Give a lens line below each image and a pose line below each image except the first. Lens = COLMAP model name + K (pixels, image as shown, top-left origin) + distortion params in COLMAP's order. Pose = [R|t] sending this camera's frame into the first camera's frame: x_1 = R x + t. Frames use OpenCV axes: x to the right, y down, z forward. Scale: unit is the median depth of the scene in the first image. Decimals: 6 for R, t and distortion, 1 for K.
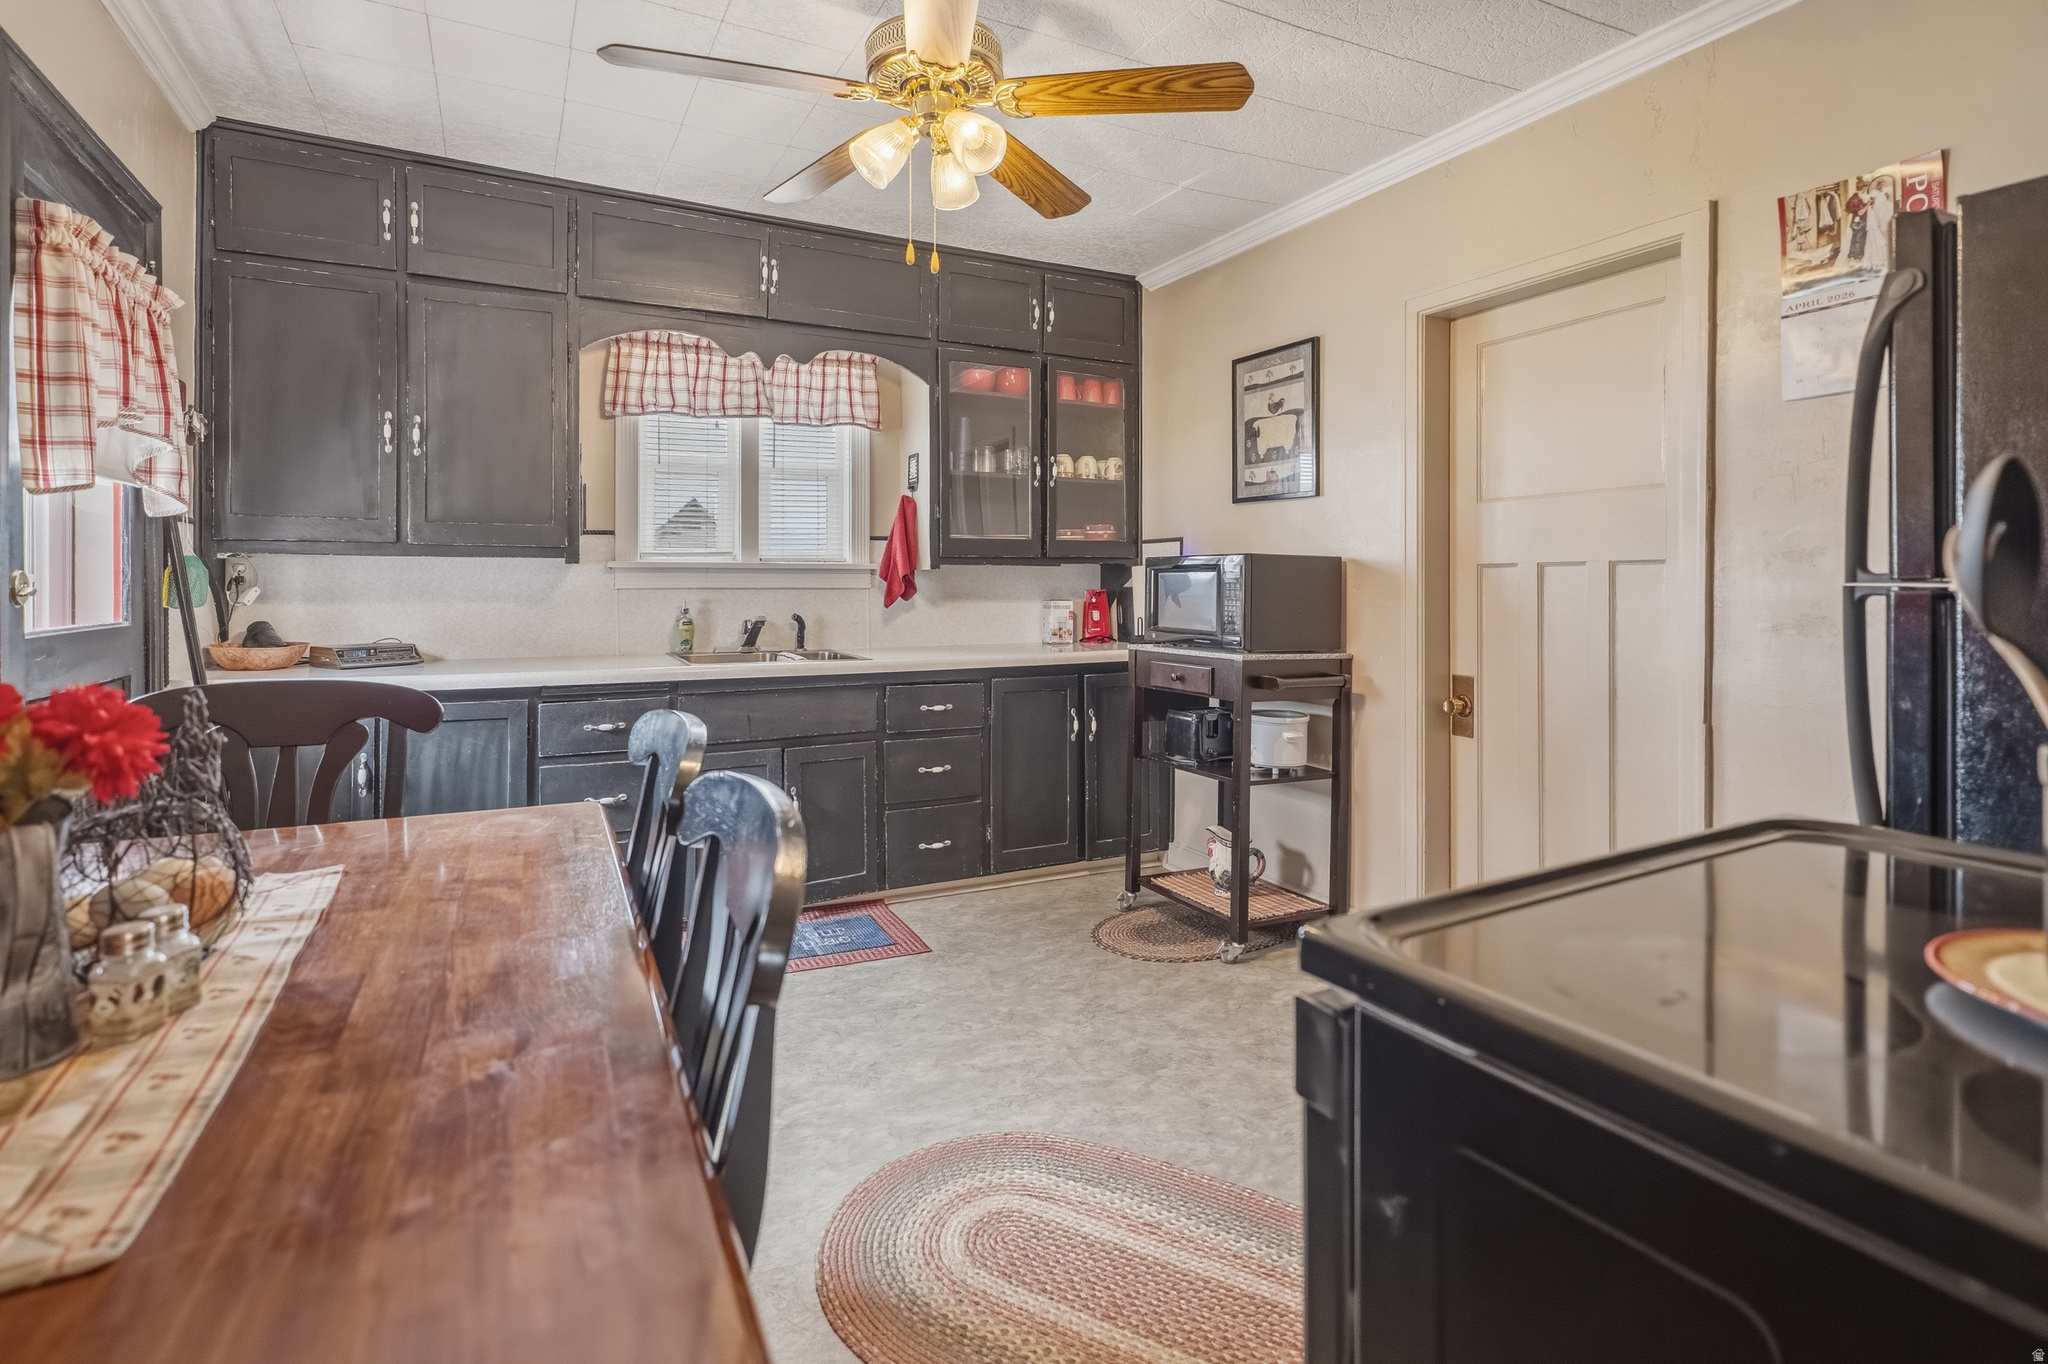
lens RADIAL K [[1023.8, 0, 1017.0], [0, 1023.8, 587.7], [0, 0, 1]] dist [0.001410, 0.001049]
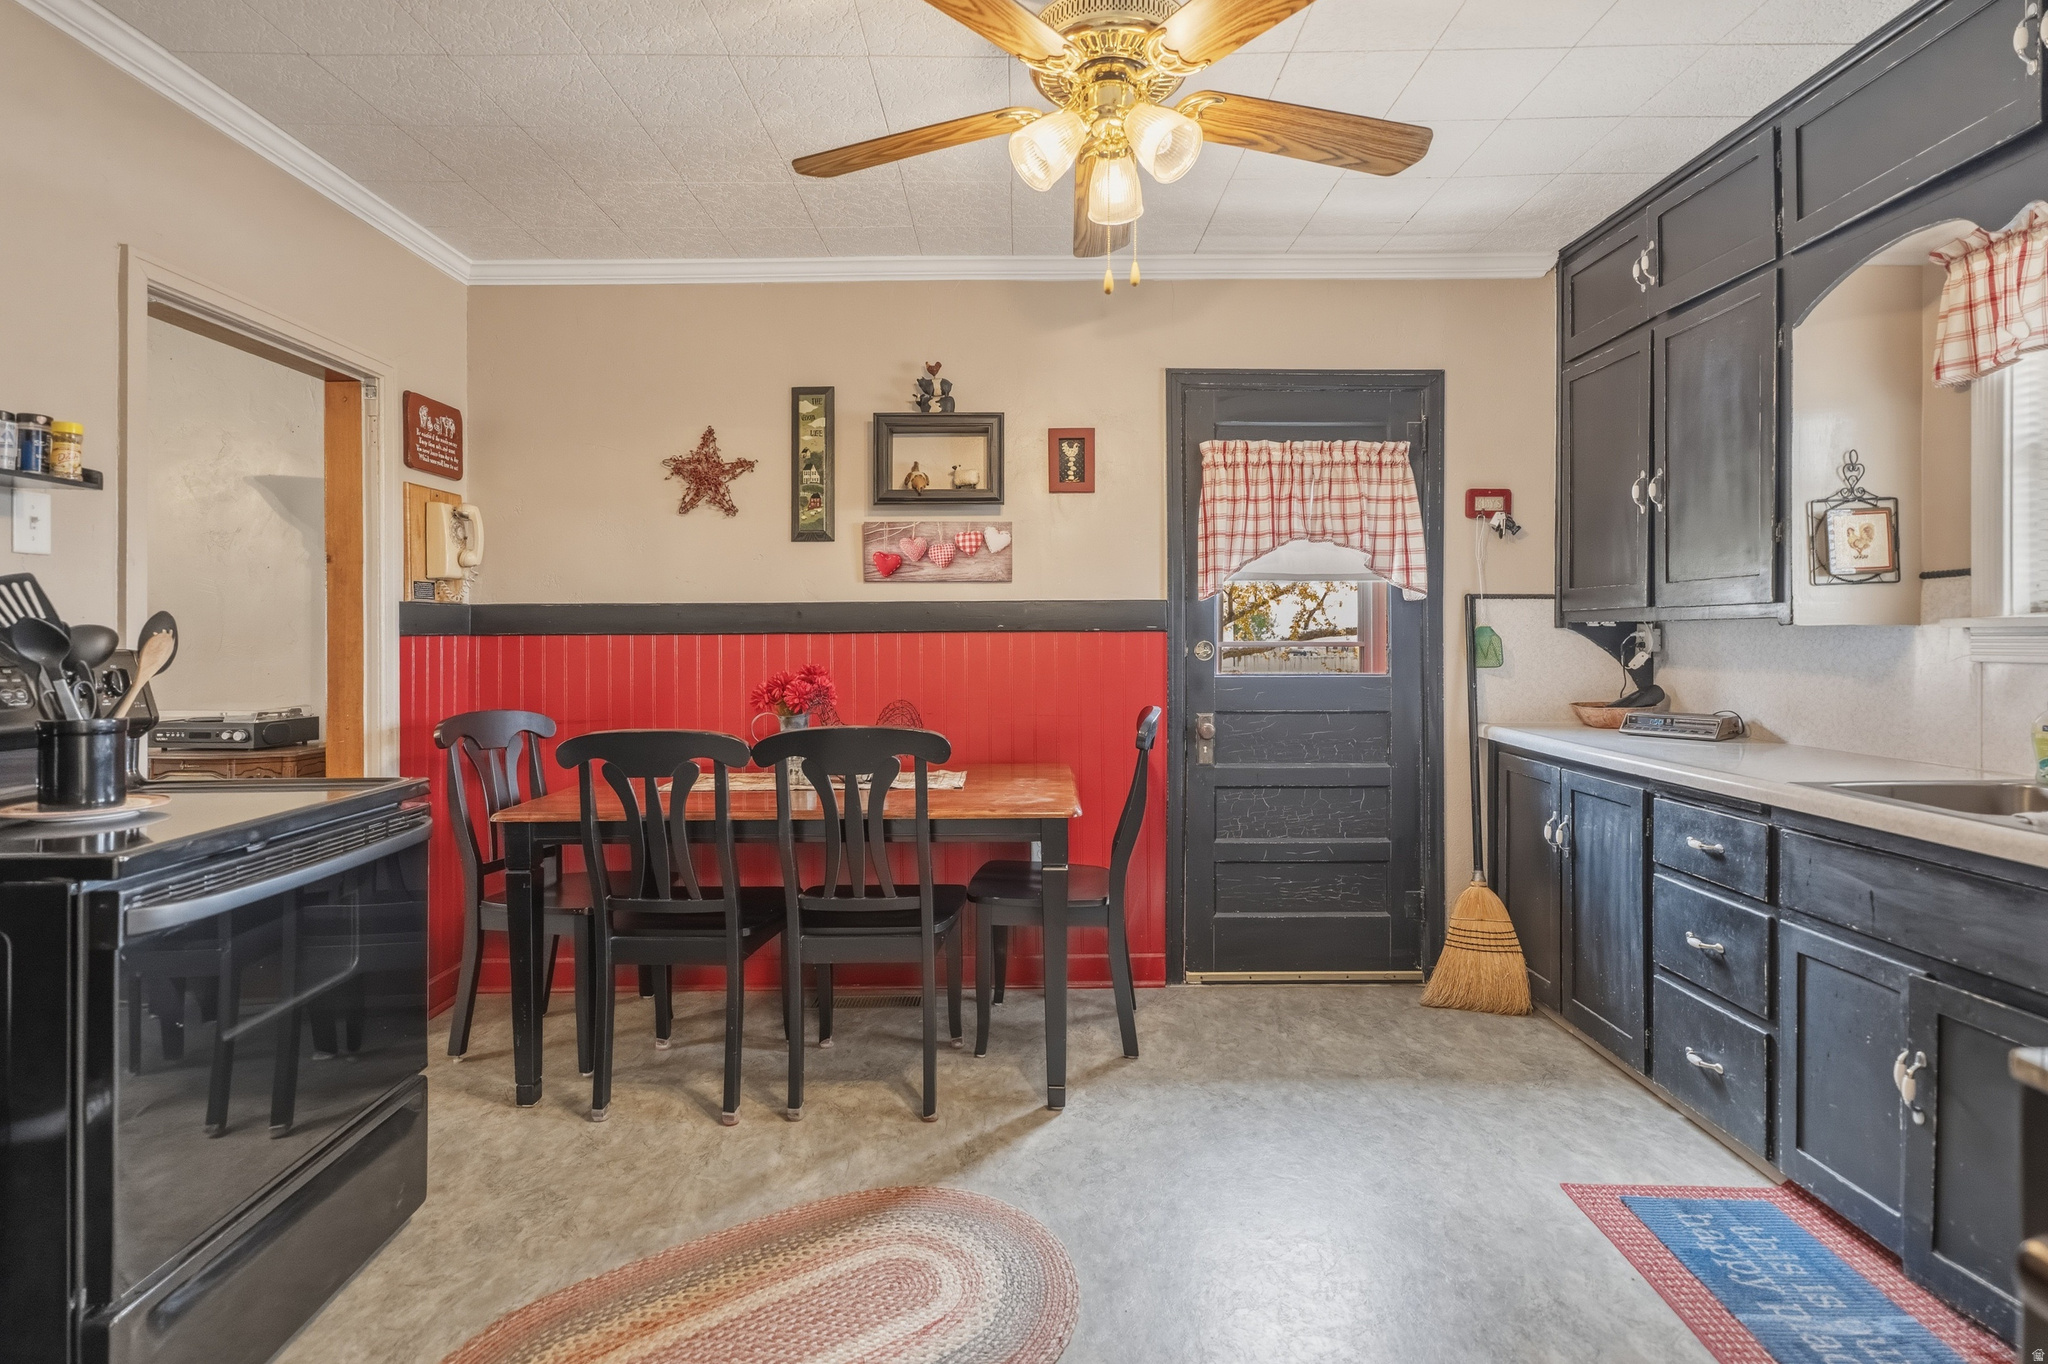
lens RADIAL K [[991.2, 0, 1018.6], [0, 991.2, 641.9], [0, 0, 1]] dist [-0.000886, 0.000430]
pose [[-0.464868, 0.004585, -0.885368, 0.494066], [0.000753, 0.999988, 0.004783, -0.017647], [0.885380, 0.001557, -0.464866, 0.940927]]
